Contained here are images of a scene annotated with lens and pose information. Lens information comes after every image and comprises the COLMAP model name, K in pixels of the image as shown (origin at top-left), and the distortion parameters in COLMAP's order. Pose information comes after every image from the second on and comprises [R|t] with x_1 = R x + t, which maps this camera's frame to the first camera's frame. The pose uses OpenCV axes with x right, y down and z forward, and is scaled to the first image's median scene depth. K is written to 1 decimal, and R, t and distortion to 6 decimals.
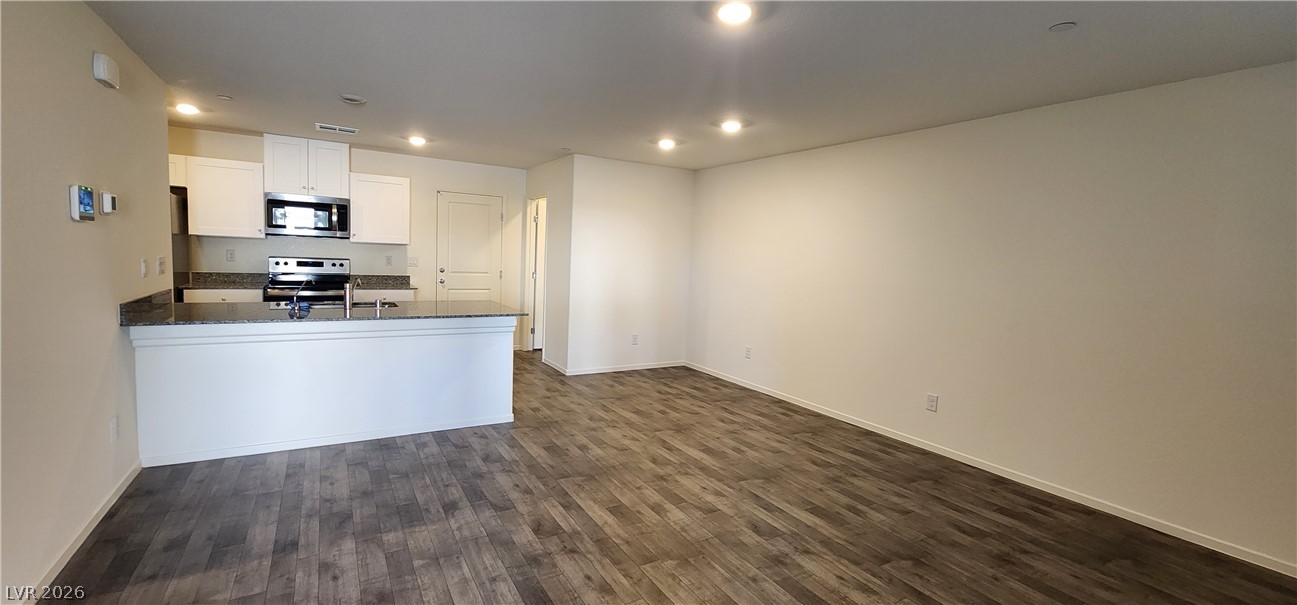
lens RADIAL K [[533.2, 0, 643.5], [0, 533.2, 300.5], [0, 0, 1]] dist [0.001594, 0.000299]
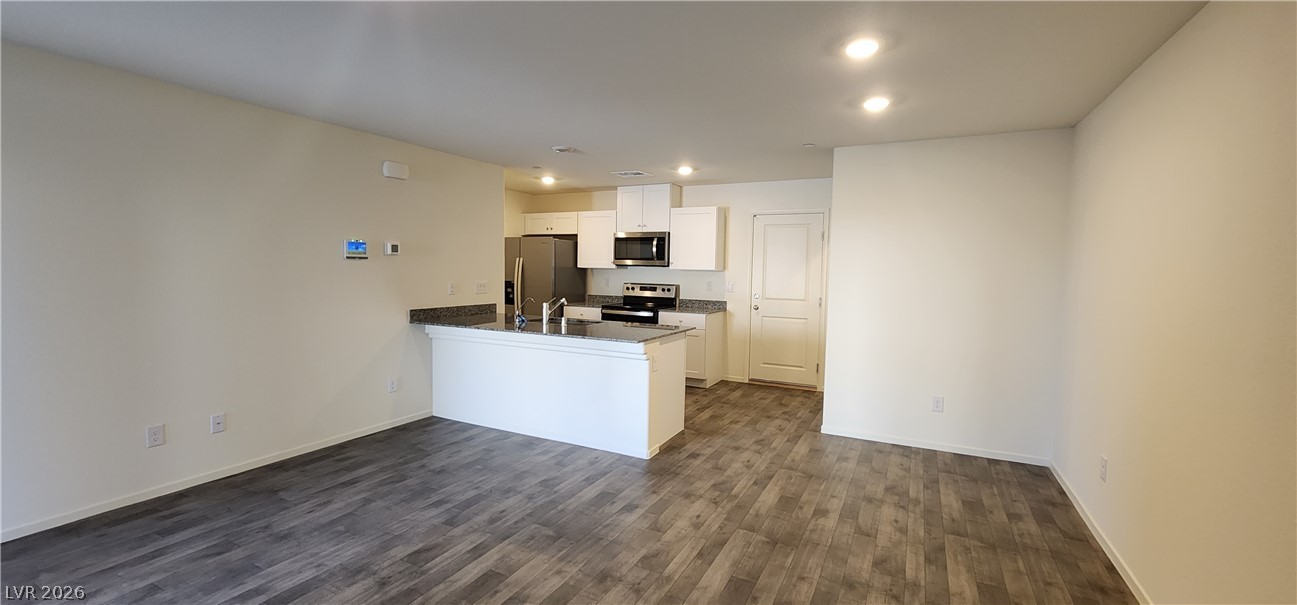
lens RADIAL K [[533.2, 0, 643.5], [0, 533.2, 300.5], [0, 0, 1]] dist [0.001594, 0.000299]
pose [[0.526296, 0.020500, -0.850054, 0.516784], [-0.067503, 0.997561, -0.017737, -0.027657], [0.847617, 0.066716, 0.526397, 0.487173]]
